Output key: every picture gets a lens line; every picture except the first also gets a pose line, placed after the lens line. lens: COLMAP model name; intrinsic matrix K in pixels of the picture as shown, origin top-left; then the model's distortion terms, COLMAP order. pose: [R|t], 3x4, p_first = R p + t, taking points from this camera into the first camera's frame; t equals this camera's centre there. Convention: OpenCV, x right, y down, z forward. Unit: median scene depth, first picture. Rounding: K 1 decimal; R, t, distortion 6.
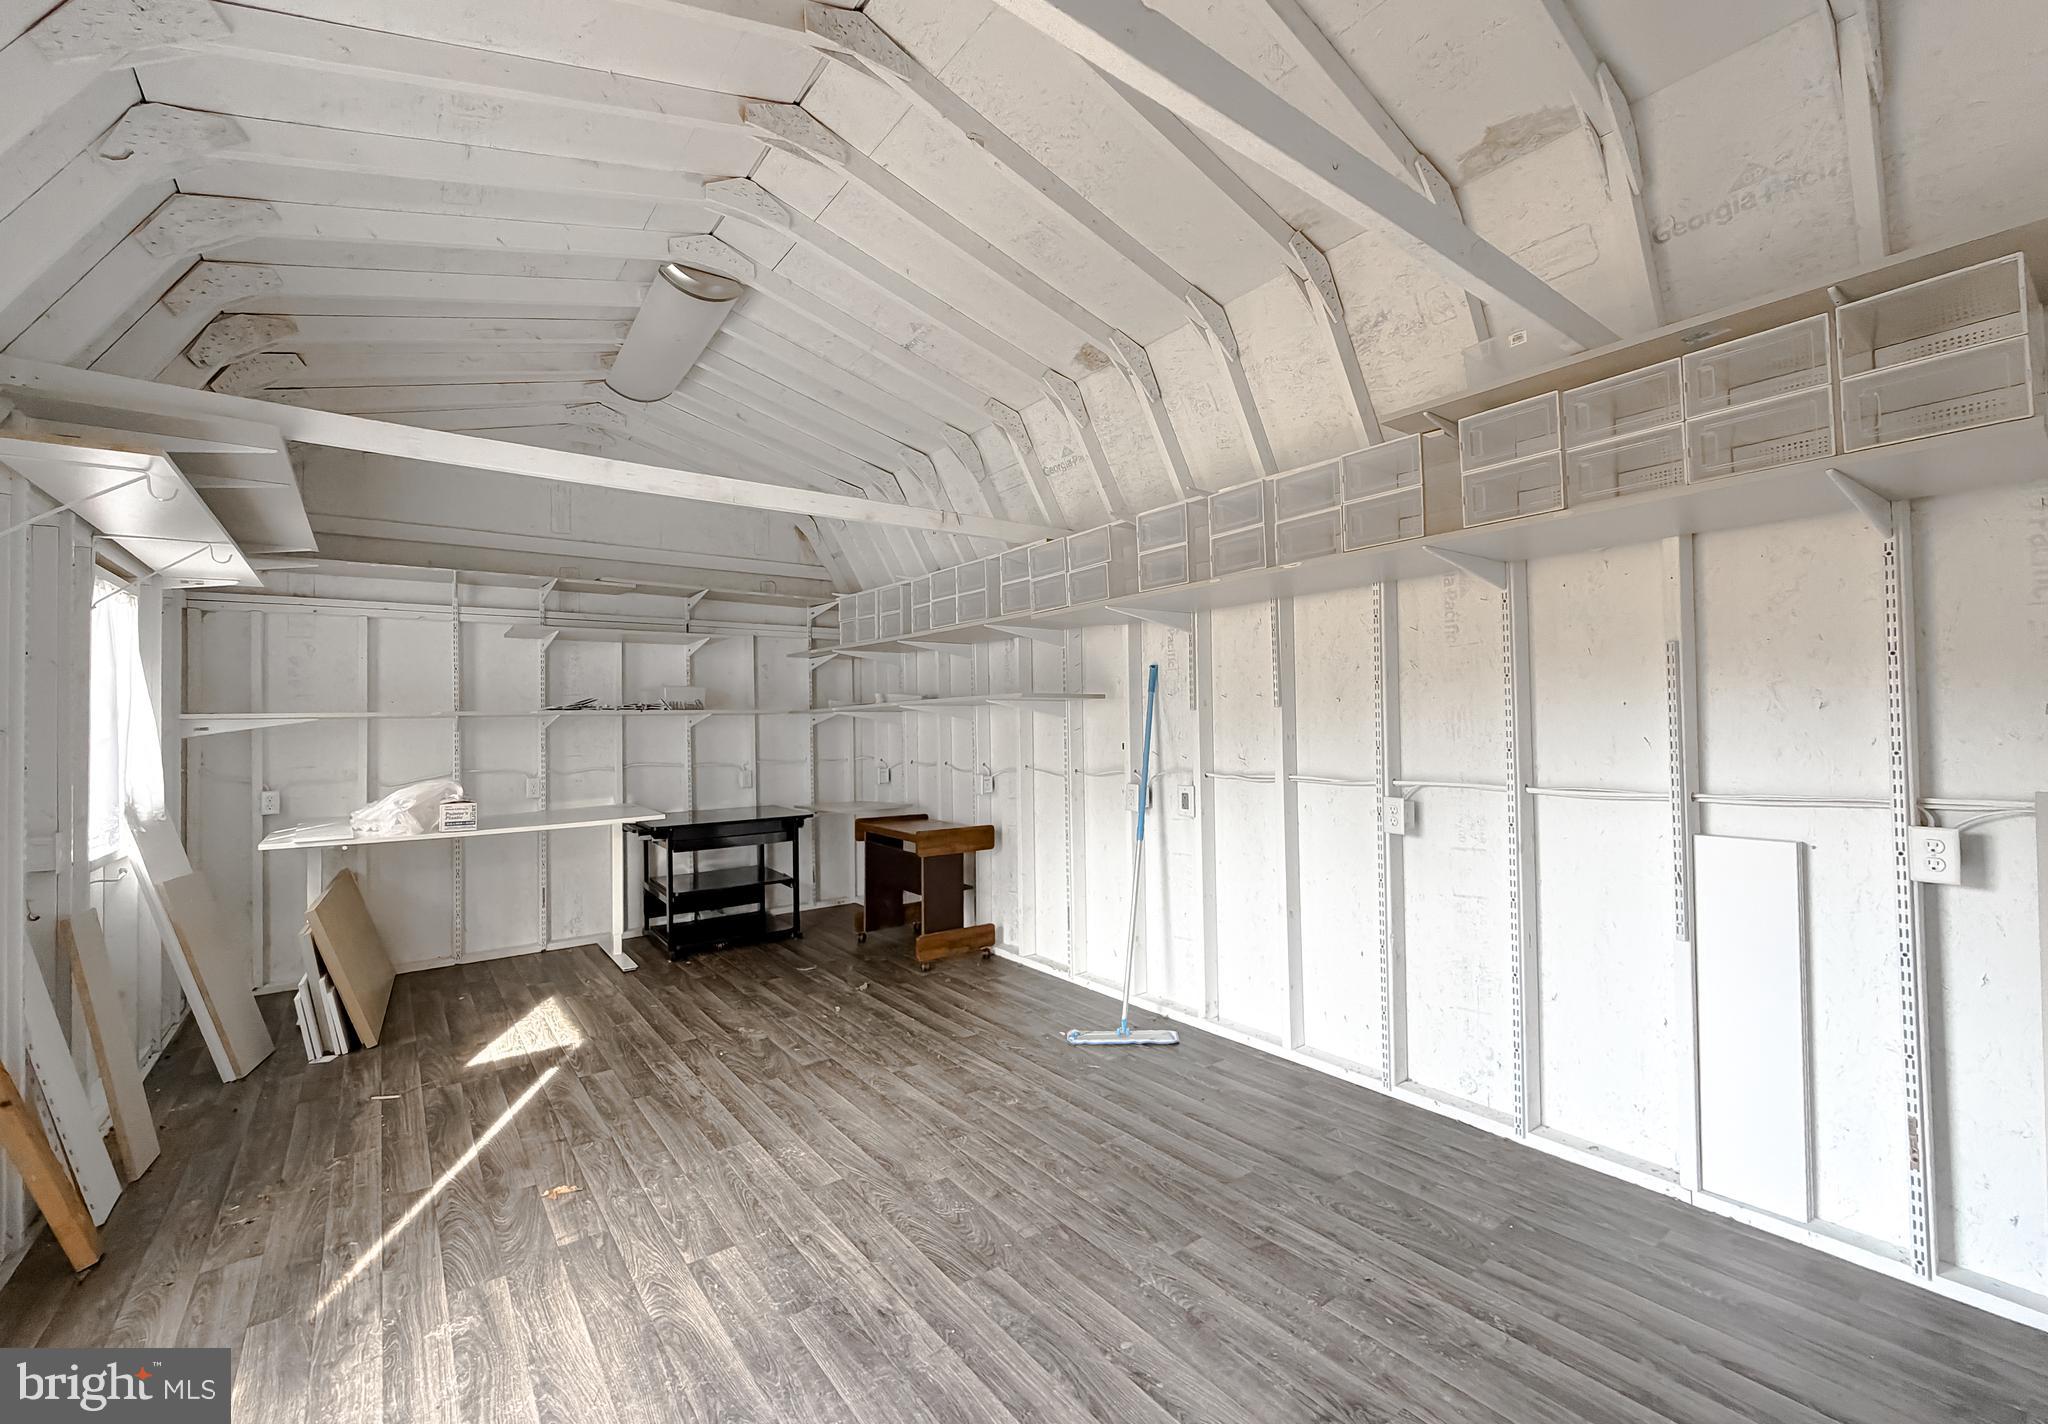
lens RADIAL K [[829.5, 0, 1021.0], [0, 829.5, 707.8], [0, 0, 1]] dist [0.000371, 0.000587]
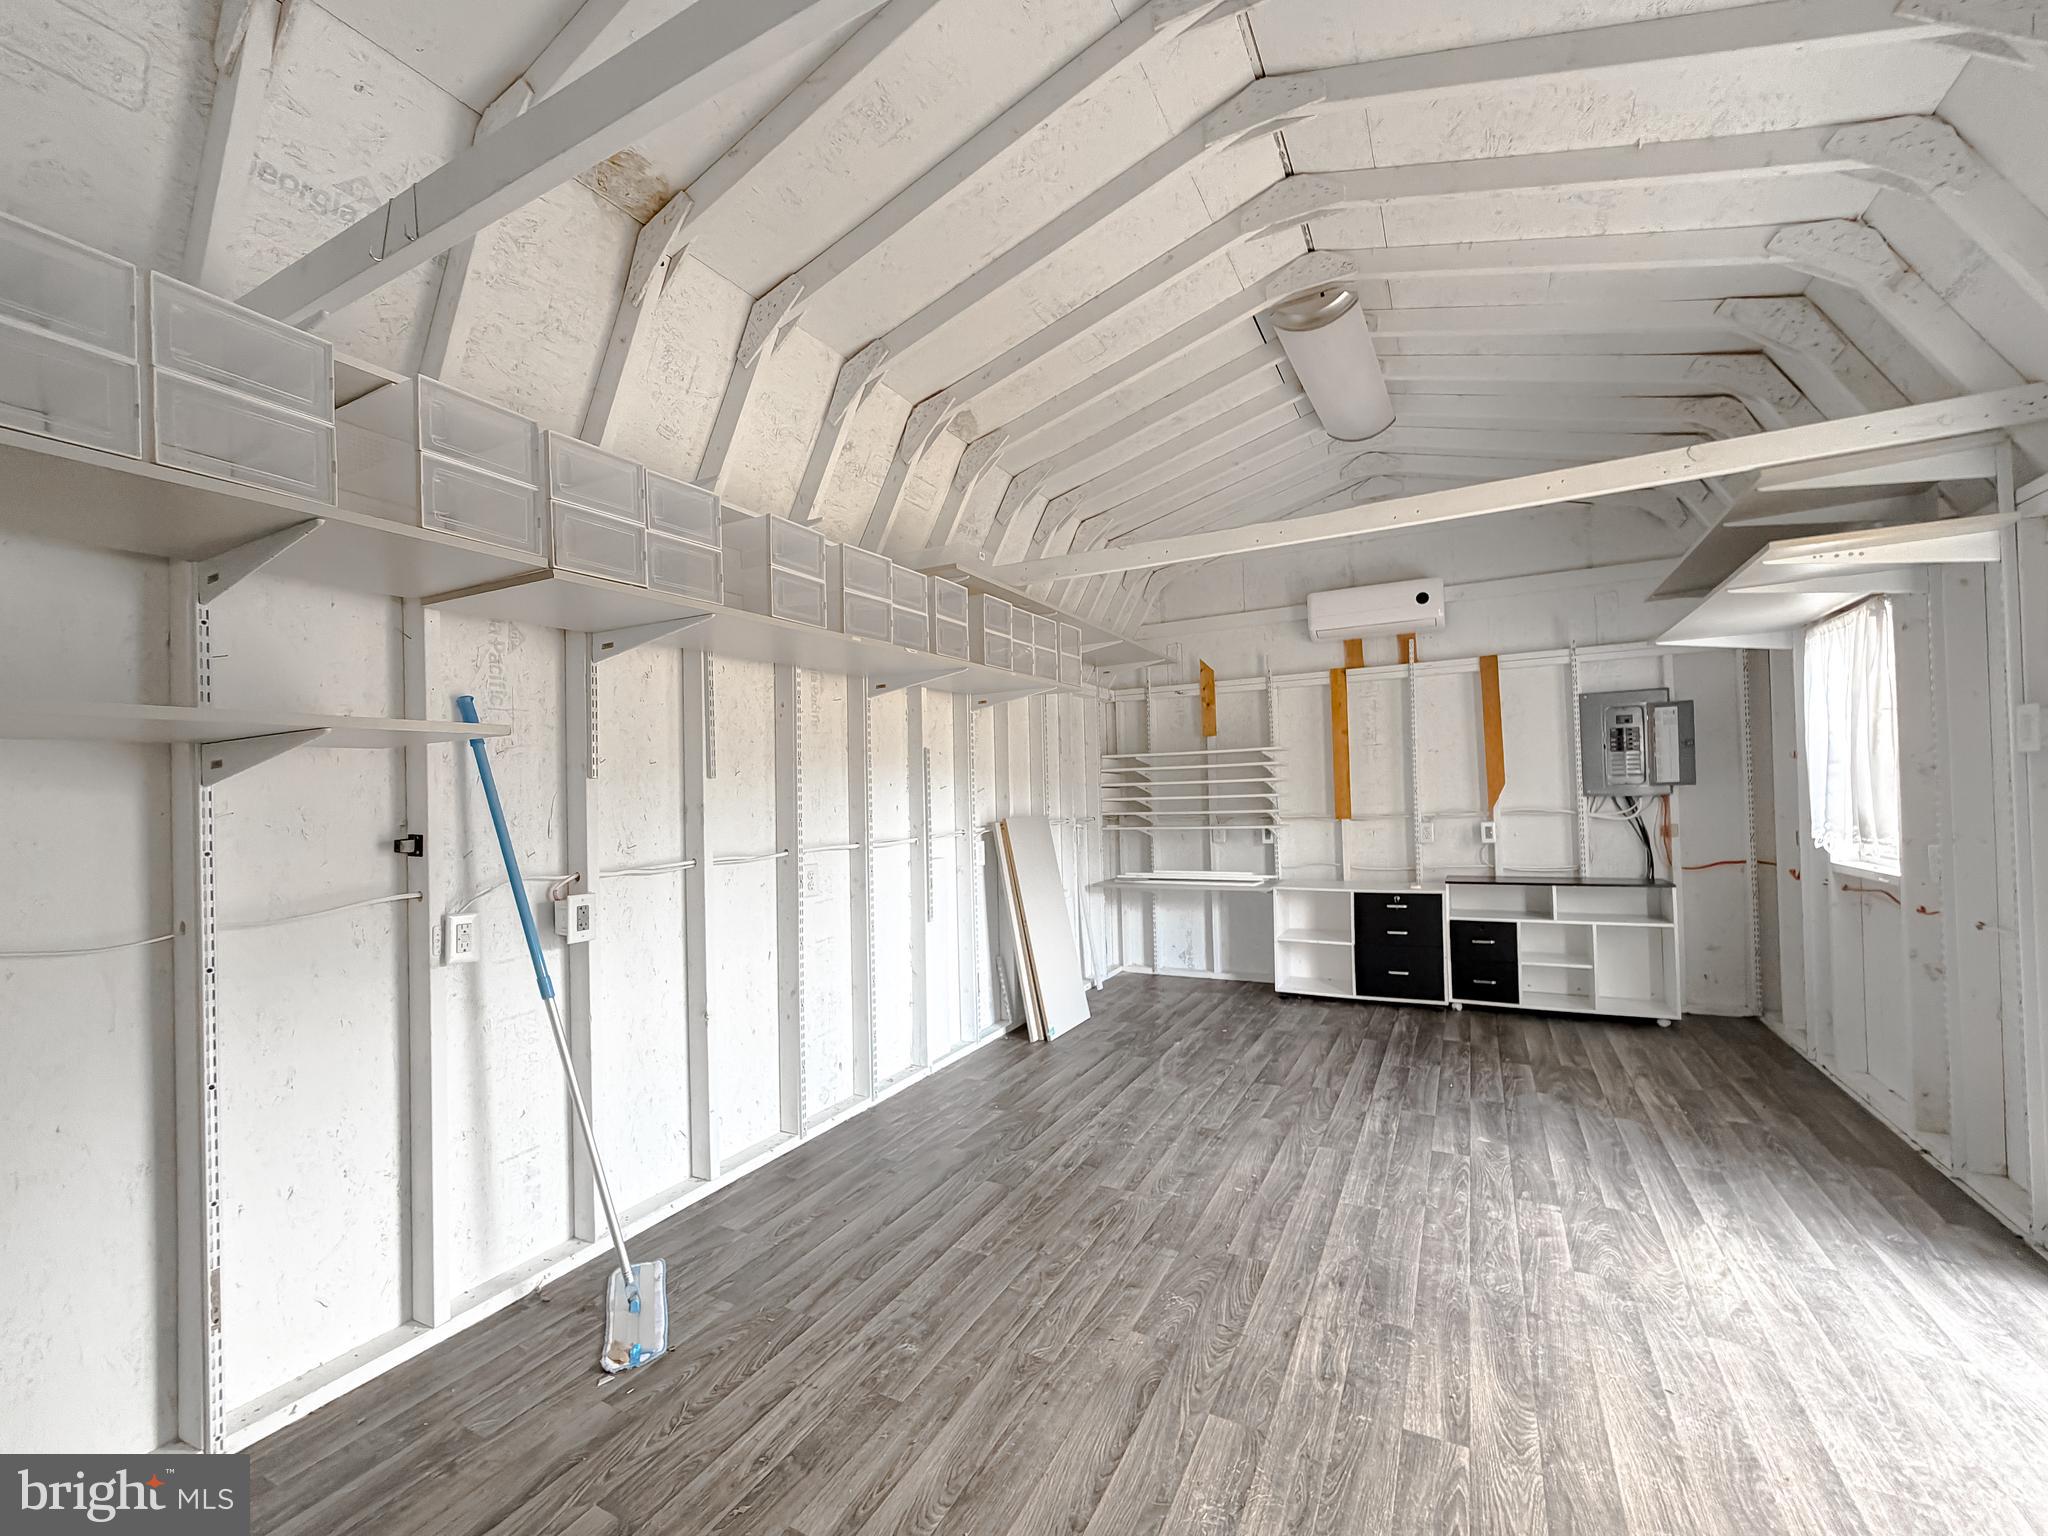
lens RADIAL K [[825.2, 0, 1024.1], [0, 825.2, 778.9], [0, 0, 1]] dist [-0.000591, -0.000288]
pose [[-0.404703, 0.043119, 0.913431, -0.961647], [0.014889, 0.999066, -0.040564, 0.061416], [-0.914327, -0.002816, -0.404967, 1.684711]]
